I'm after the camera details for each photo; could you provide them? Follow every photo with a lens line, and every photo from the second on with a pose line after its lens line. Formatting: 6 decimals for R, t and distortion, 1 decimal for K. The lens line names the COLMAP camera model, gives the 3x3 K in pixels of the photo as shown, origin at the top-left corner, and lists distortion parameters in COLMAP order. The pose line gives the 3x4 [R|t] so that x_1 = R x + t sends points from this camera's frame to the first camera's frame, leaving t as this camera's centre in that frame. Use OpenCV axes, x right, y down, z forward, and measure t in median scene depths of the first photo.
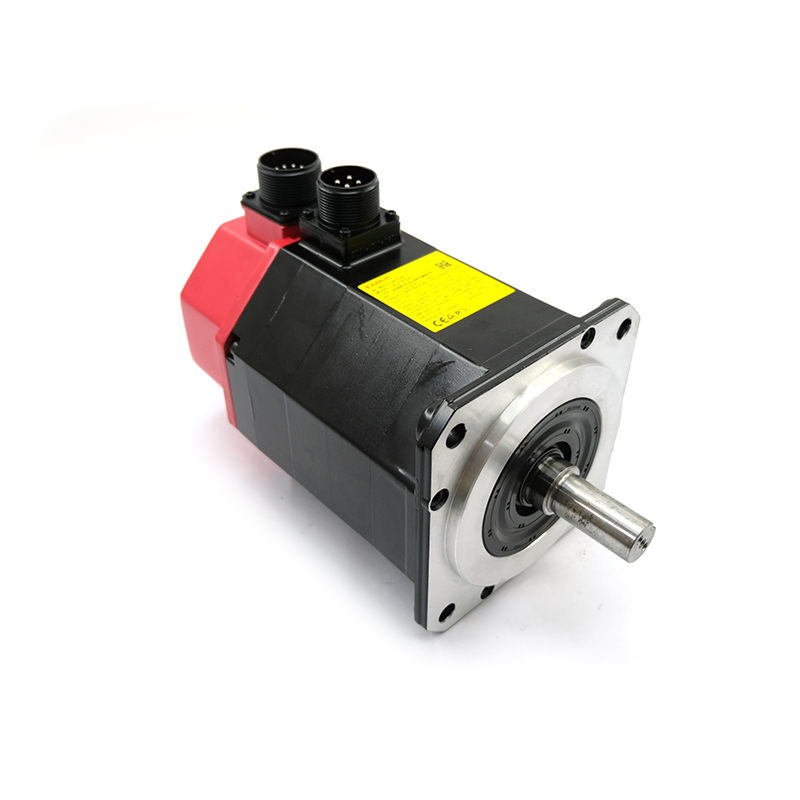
lens RADIAL K [[774.7, 0, 400.0], [0, 774.7, 400.0], [0, 0, 1]] dist [0.002604, 0.002570]
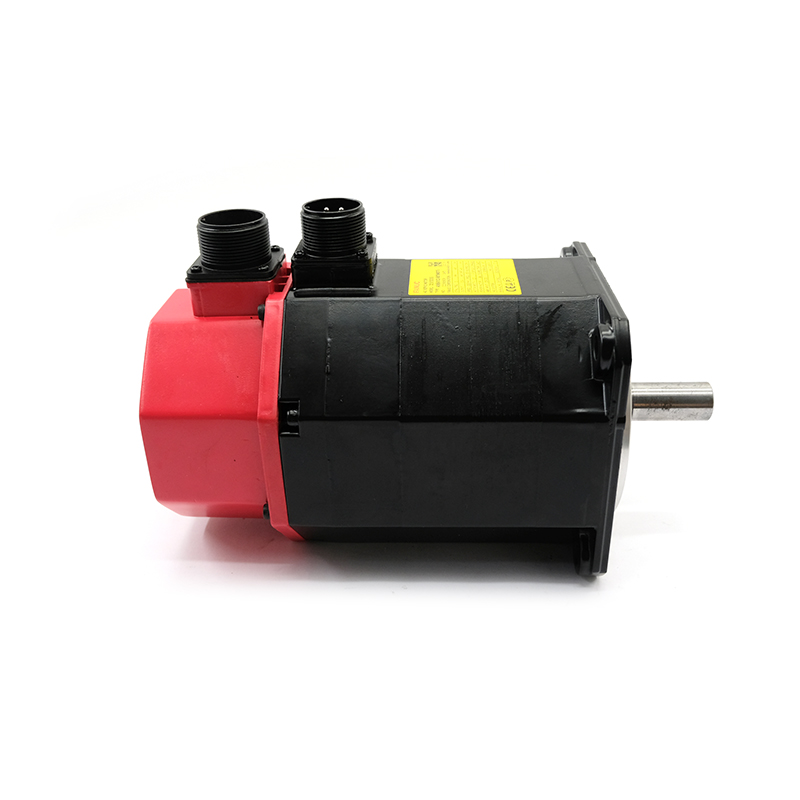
lens RADIAL K [[774.7, 0, 400.0], [0, 774.7, 400.0], [0, 0, 1]] dist [0.002604, 0.002570]
pose [[0.701135, -0.341607, 0.625871, -0.705937], [0.457092, 0.889015, -0.026826, -0.004794], [-0.547244, 0.304889, 0.779466, 0.268156]]
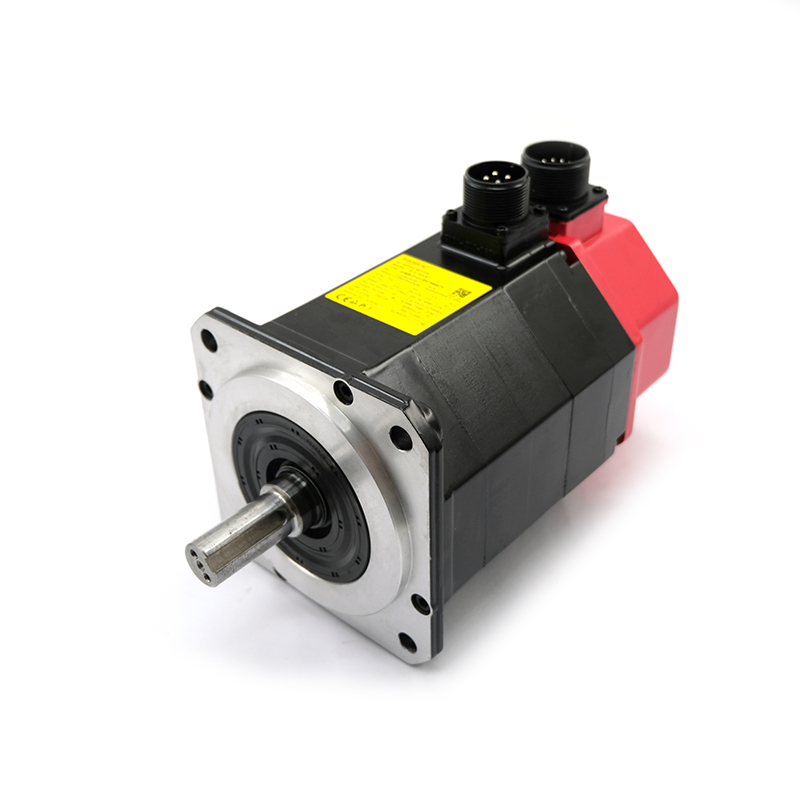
lens RADIAL K [[984.8, 0, 400.0], [0, 984.8, 400.0], [0, 0, 1]] dist [0.106019, 0.002885]
pose [[0.110144, 0.567616, -0.815892, 1.059601], [-0.600845, 0.691934, 0.400265, -0.508171], [0.791741, 0.446138, 0.417262, 0.531901]]
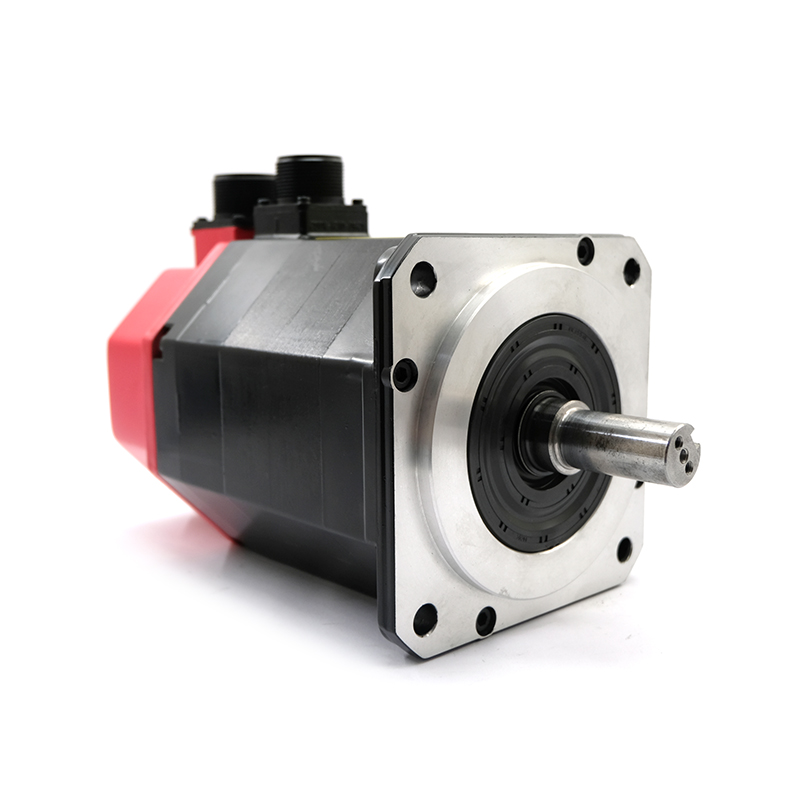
lens RADIAL K [[973.7, 0, 400.0], [0, 973.7, 400.0], [0, 0, 1]] dist [-0.003545, -0.001291]
pose [[0.999990, -0.003410, -0.002764, 0.040434], [0.001597, 0.869128, -0.494585, 0.526481], [0.004089, 0.494575, 0.869125, 0.147987]]
